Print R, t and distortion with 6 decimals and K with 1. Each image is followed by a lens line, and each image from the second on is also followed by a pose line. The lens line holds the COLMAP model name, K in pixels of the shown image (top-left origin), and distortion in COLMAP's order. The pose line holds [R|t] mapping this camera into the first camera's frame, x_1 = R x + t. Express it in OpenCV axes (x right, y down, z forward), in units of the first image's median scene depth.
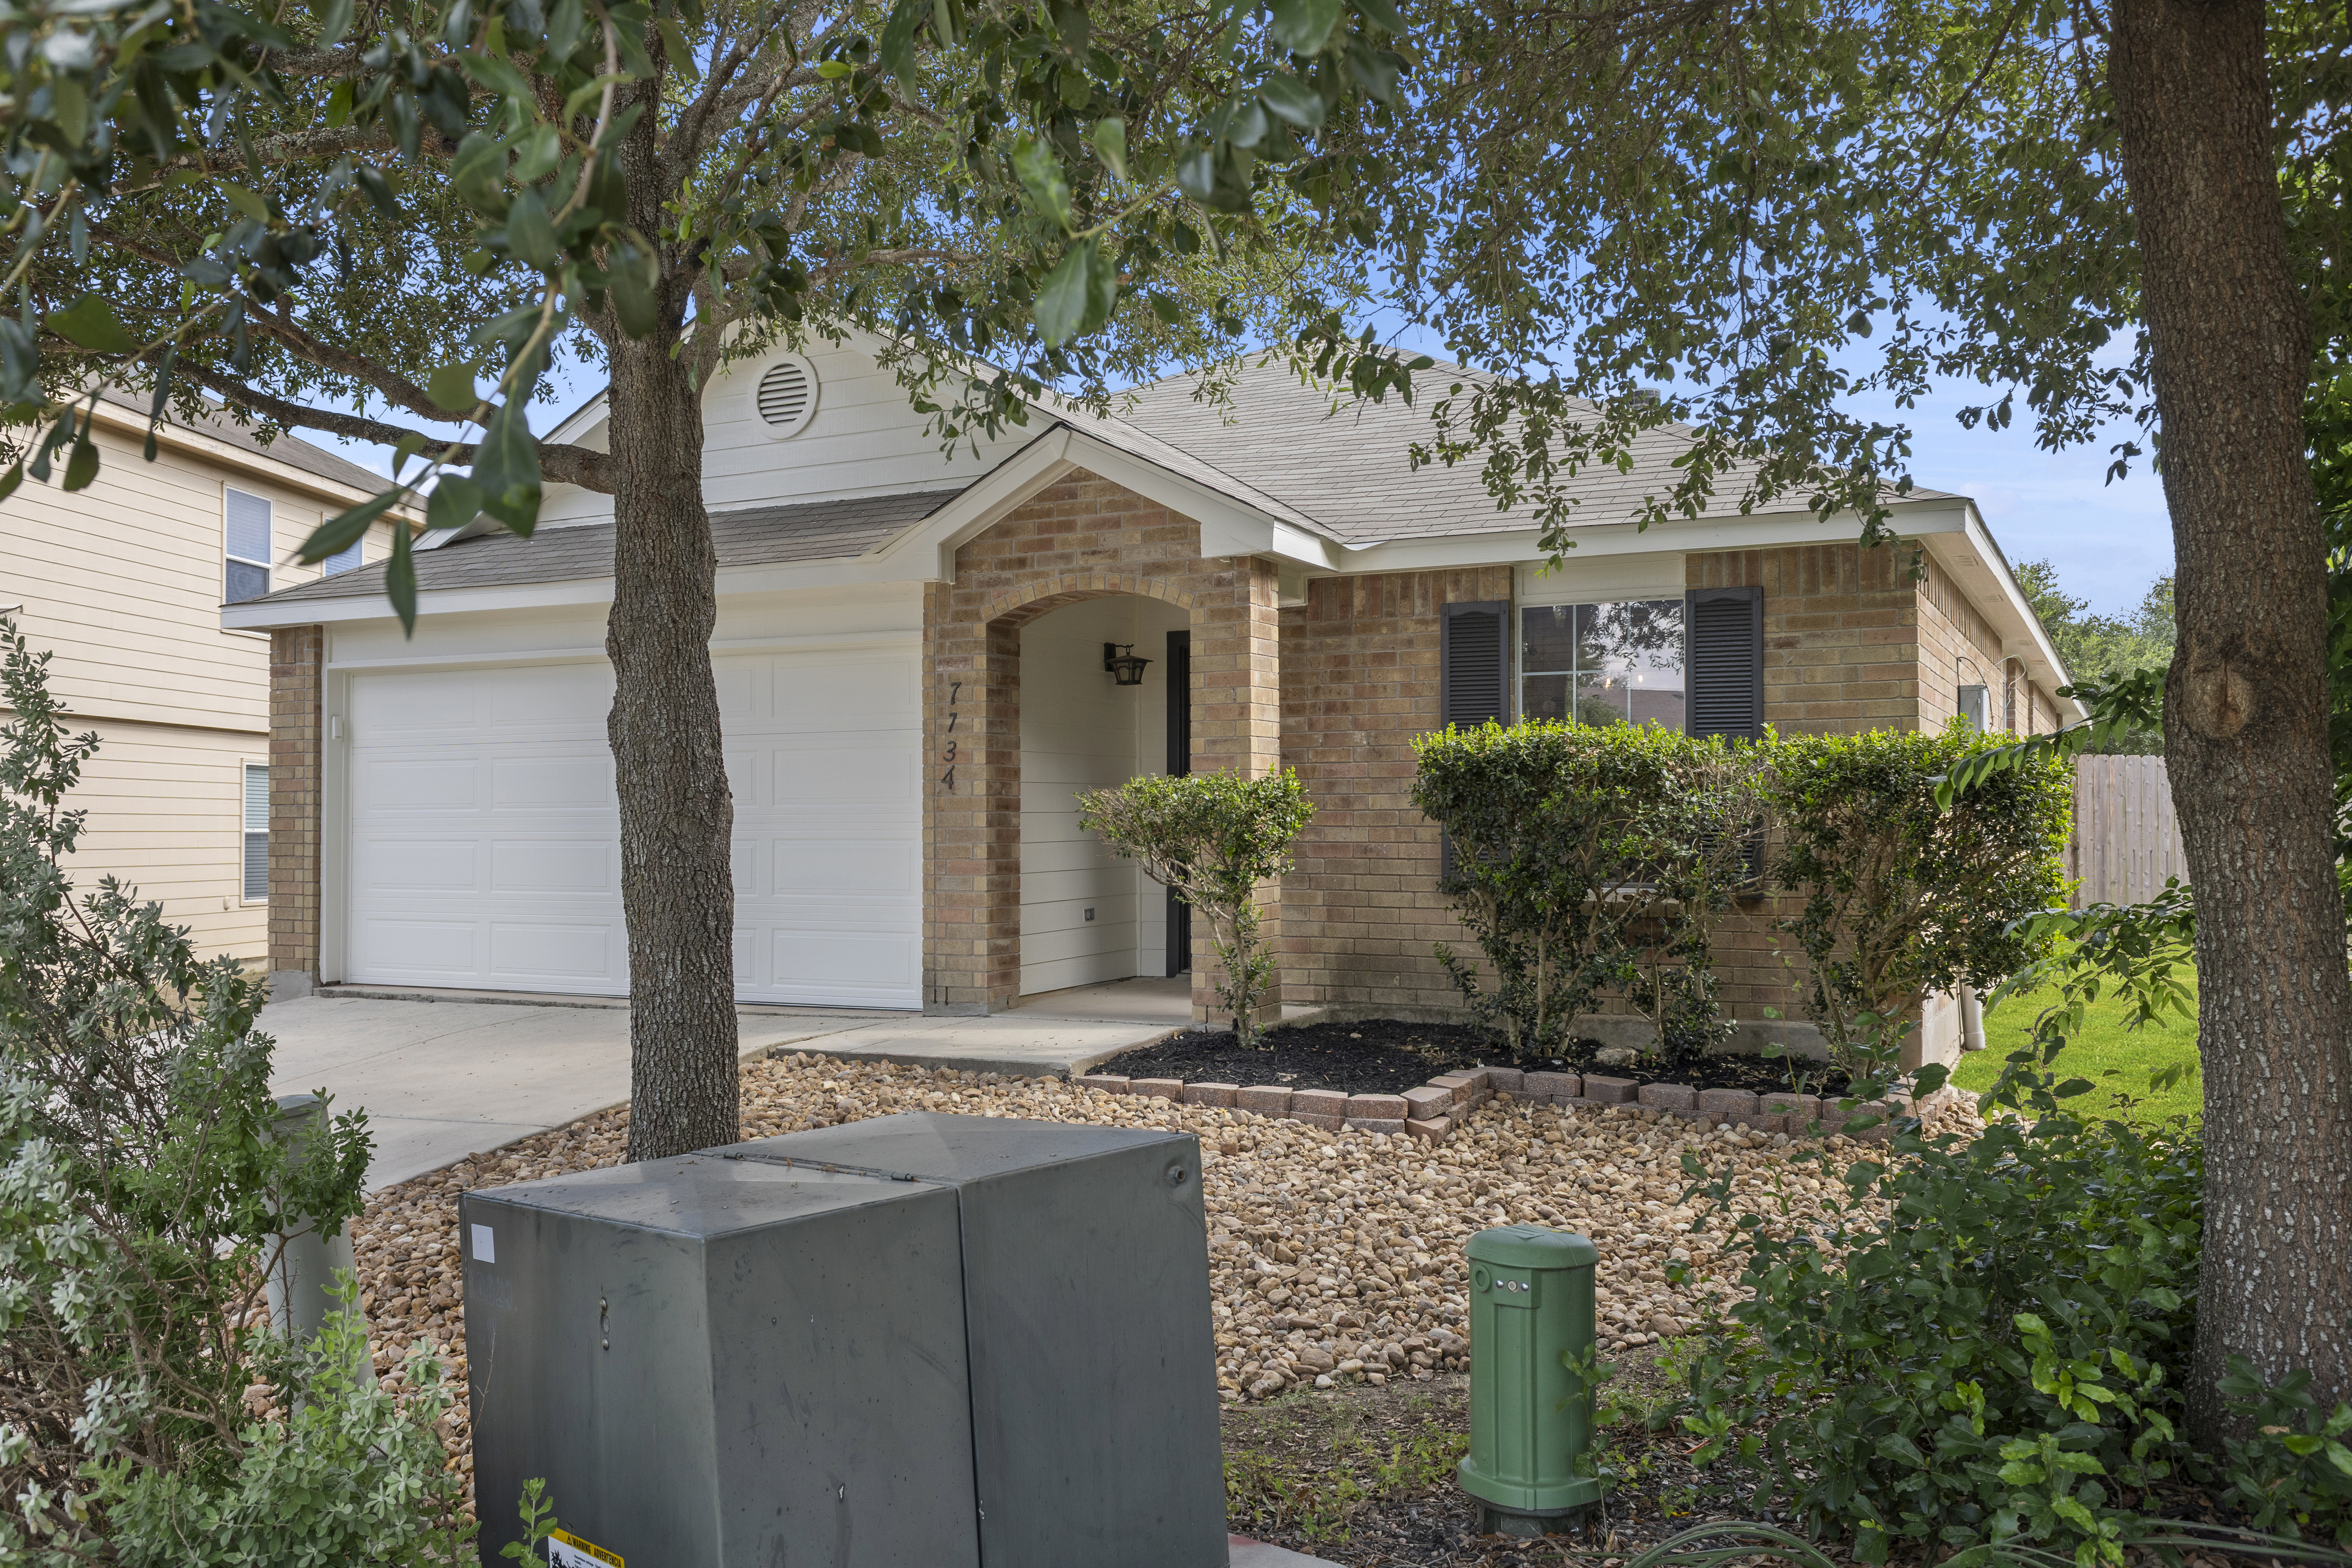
lens RADIAL K [[1893.4, 0, 1266.5], [0, 1893.4, 786.6], [0, 0, 1]] dist [0.068995, 0.000879]
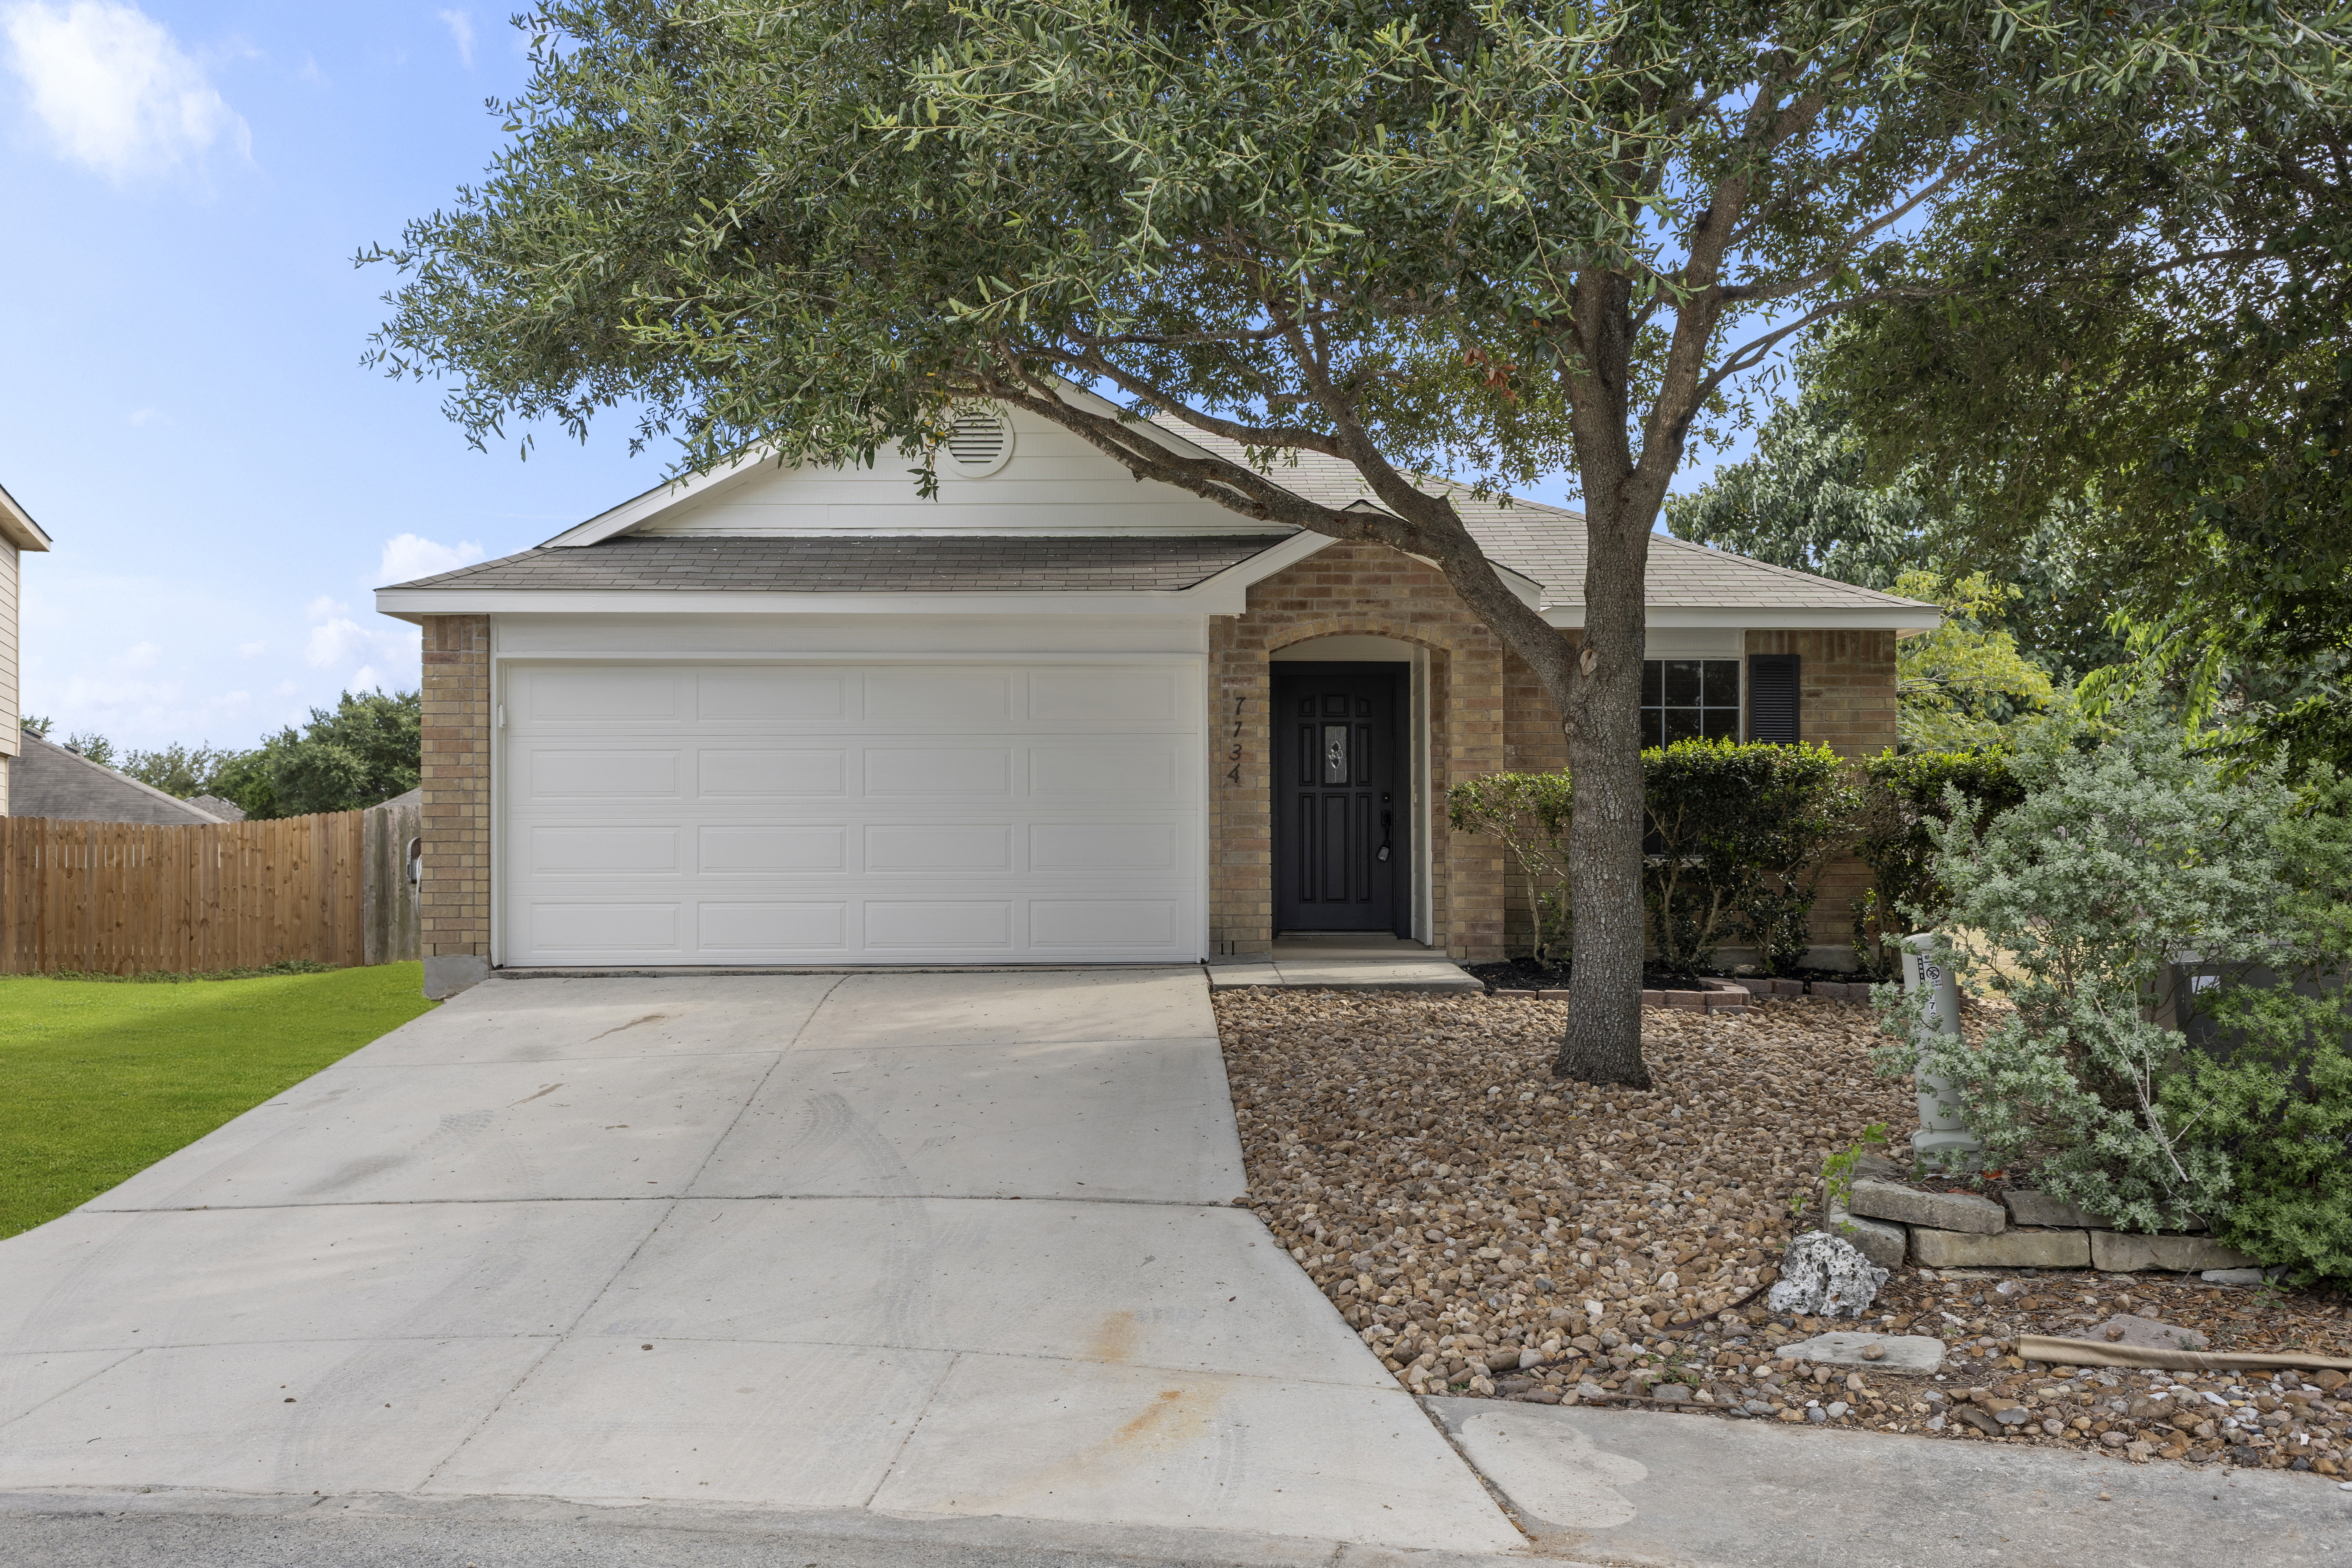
lens RADIAL K [[1893.4, 0, 1266.5], [0, 1893.4, 786.6], [0, 0, 1]] dist [0.068995, 0.000879]
pose [[0.876952, 0.015807, 0.480318, -0.746471], [-0.008730, 0.999818, -0.016964, 0.024921], [-0.480499, 0.010683, 0.876930, -0.098733]]
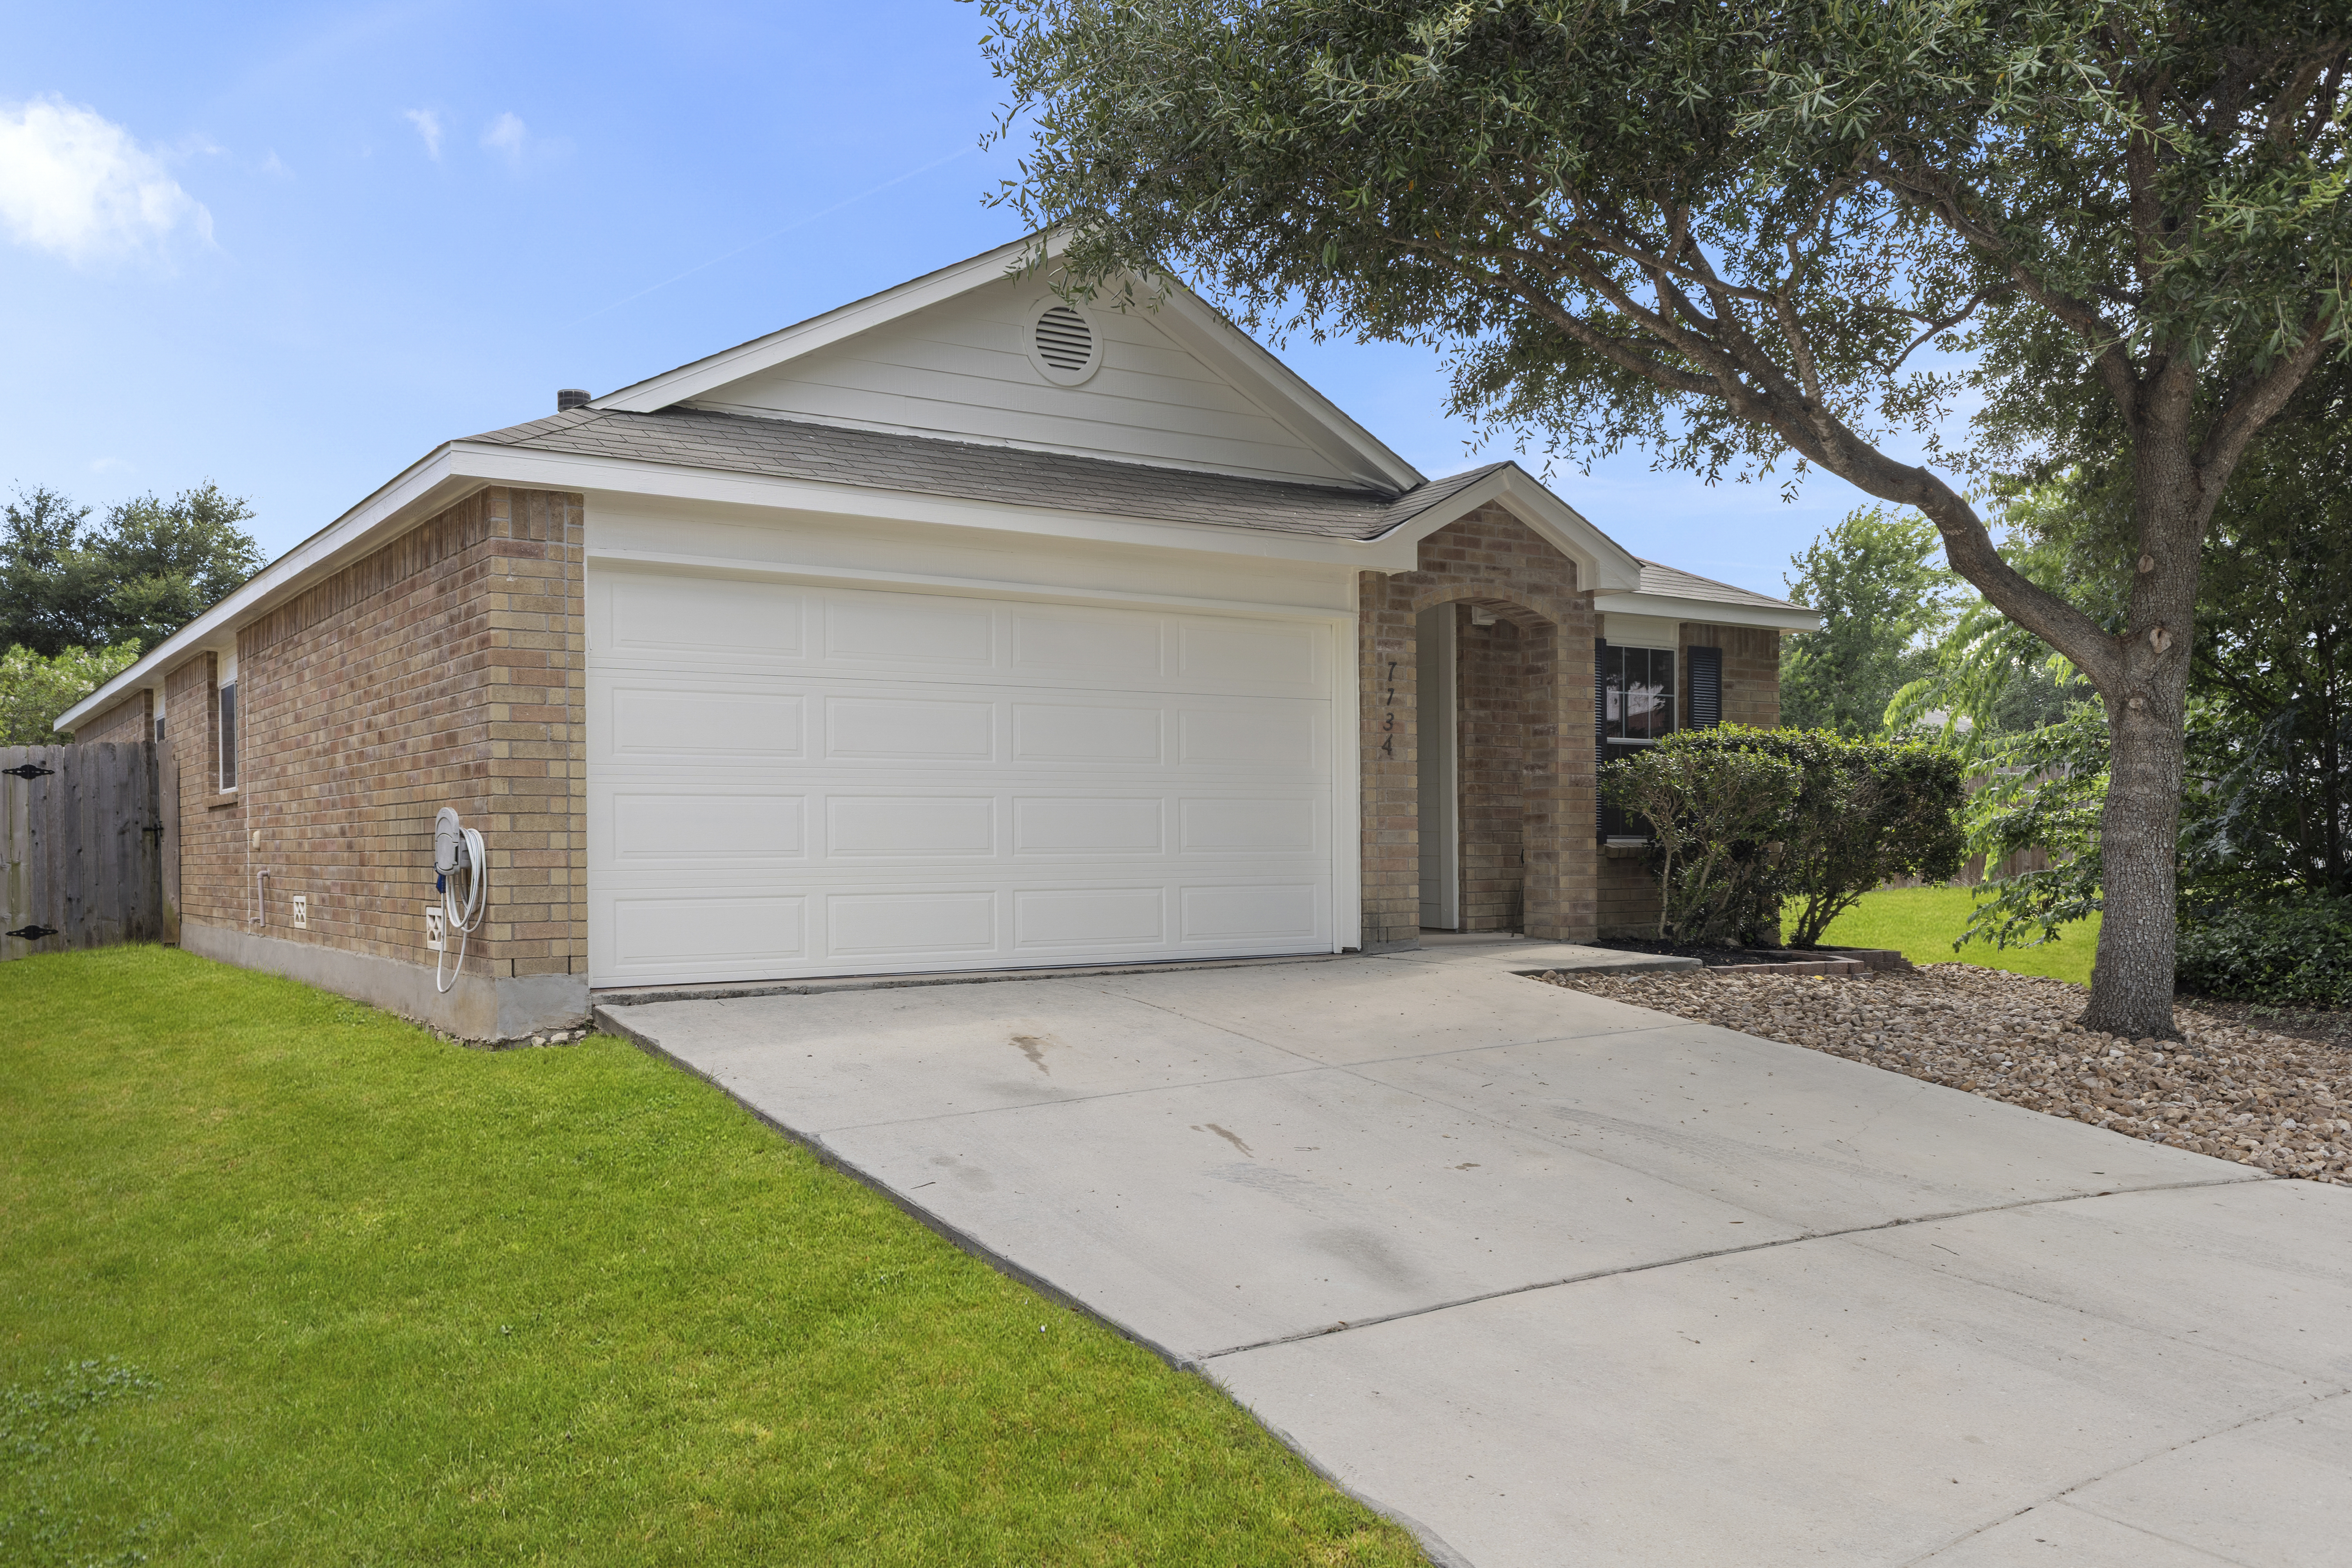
lens RADIAL K [[1893.4, 0, 1266.5], [0, 1893.4, 786.6], [0, 0, 1]] dist [0.068995, 0.000879]
pose [[0.477422, 0.025645, 0.878300, -1.205156], [-0.011137, 0.999670, -0.023135, 0.047807], [-0.878604, 0.001263, 0.477550, 0.520853]]
